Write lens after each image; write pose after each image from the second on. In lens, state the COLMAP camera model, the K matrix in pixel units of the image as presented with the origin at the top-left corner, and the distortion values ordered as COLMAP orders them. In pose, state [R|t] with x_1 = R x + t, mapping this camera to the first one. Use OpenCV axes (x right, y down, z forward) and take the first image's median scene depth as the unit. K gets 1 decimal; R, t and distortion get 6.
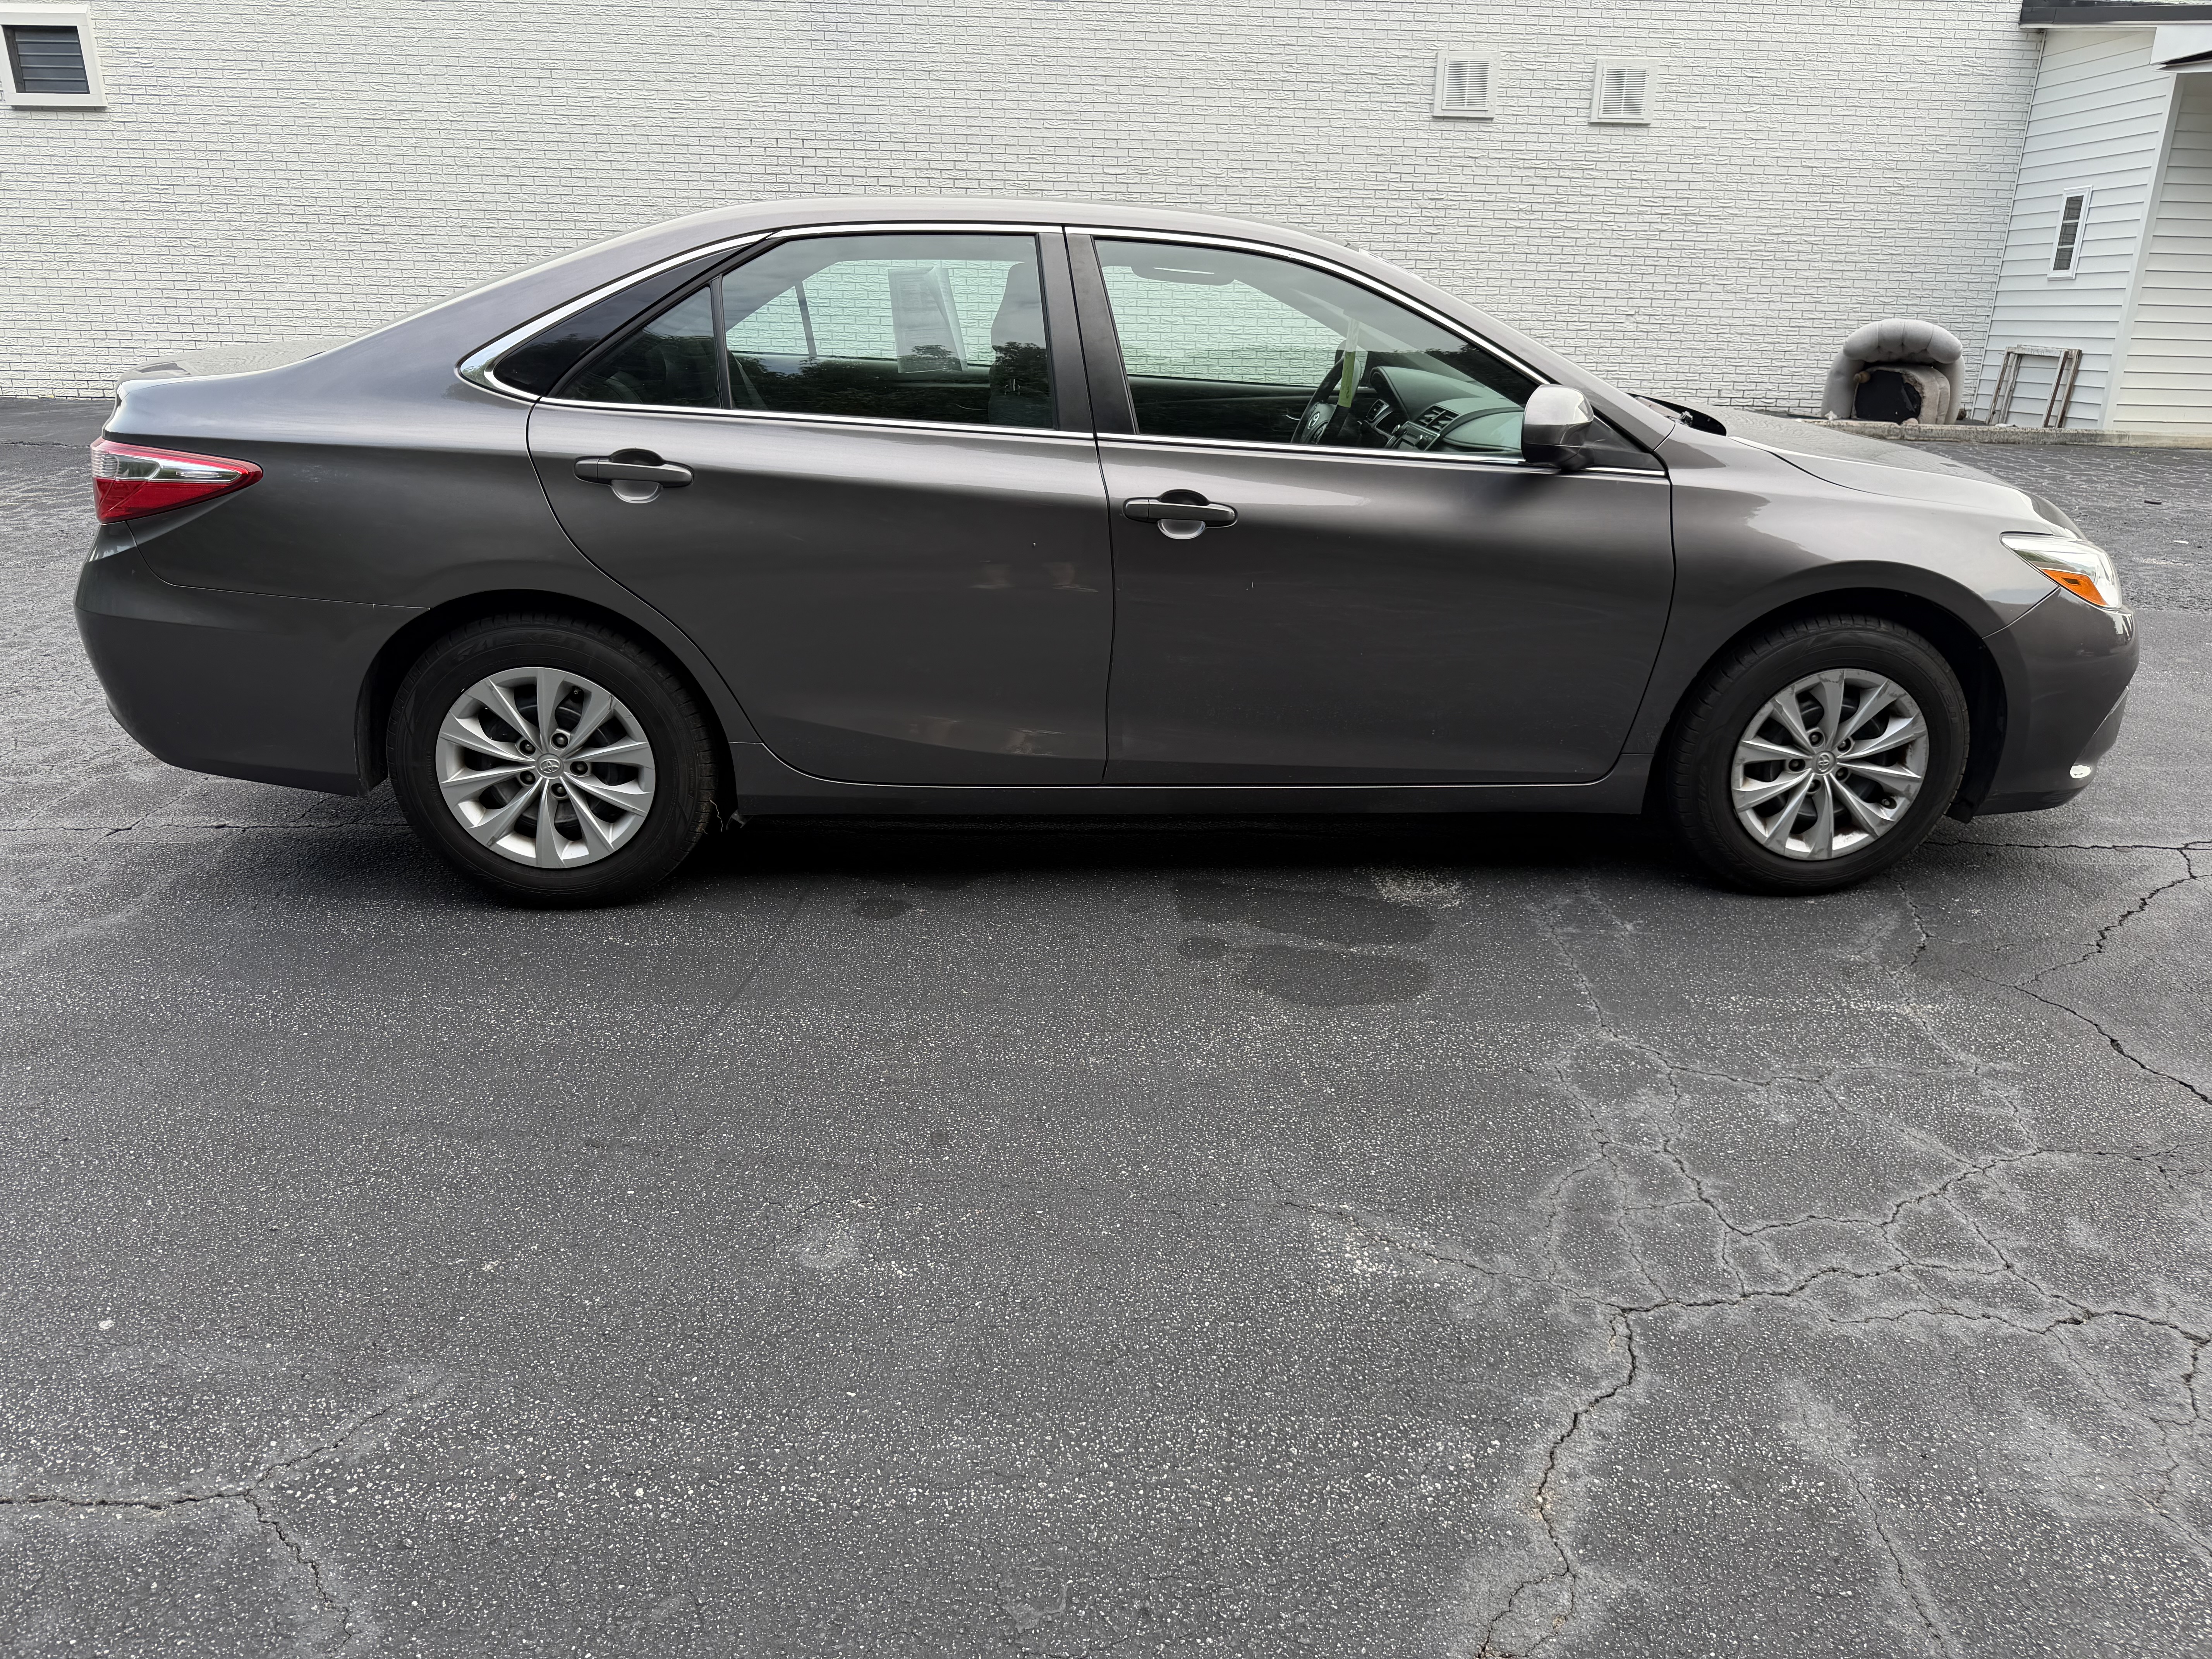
lens RADIAL K [[1548.8, 0, 1106.0], [0, 1548.8, 829.5], [0, 0, 1]] dist [0.000310, -0.003699]
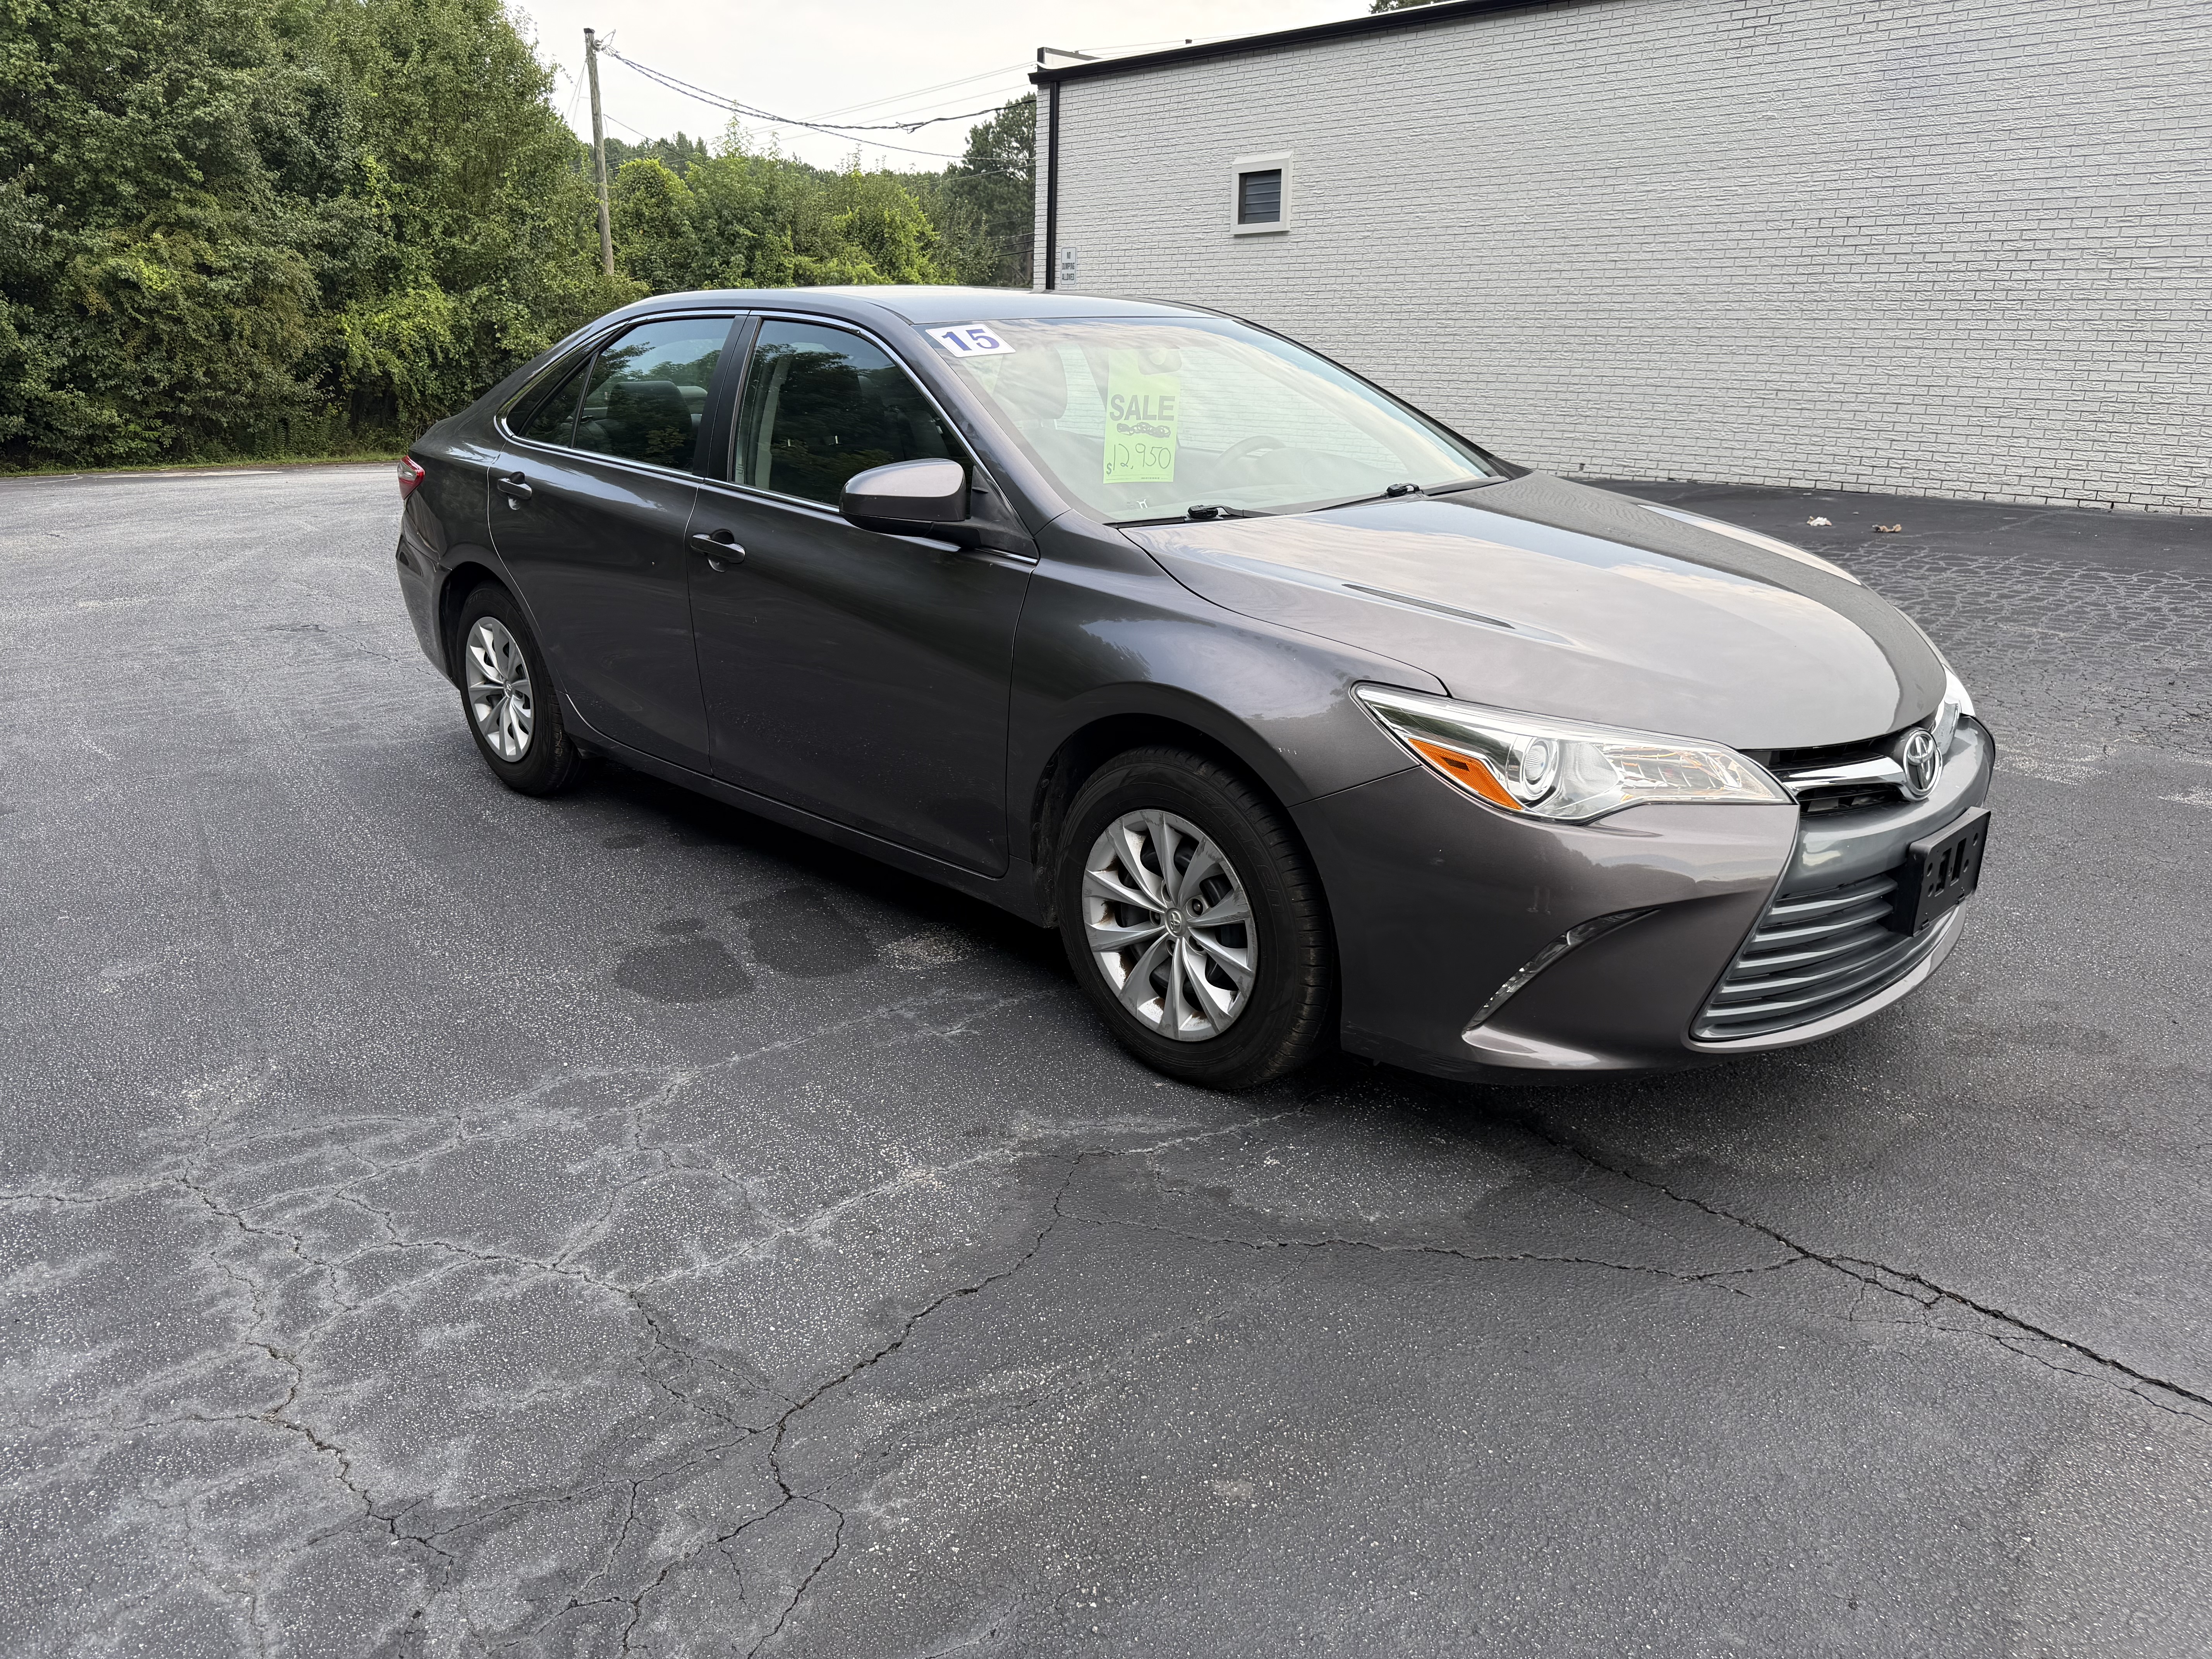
lens RADIAL K [[1532.7, 0, 1097.2], [0, 1532.7, 843.9], [0, 0, 1]] dist [-0.009024, -0.000459]
pose [[0.666830, 0.218668, -0.712406, 0.243029], [-0.248222, 0.966564, 0.064338, -0.030086], [0.702655, 0.133932, 0.698812, 0.095439]]
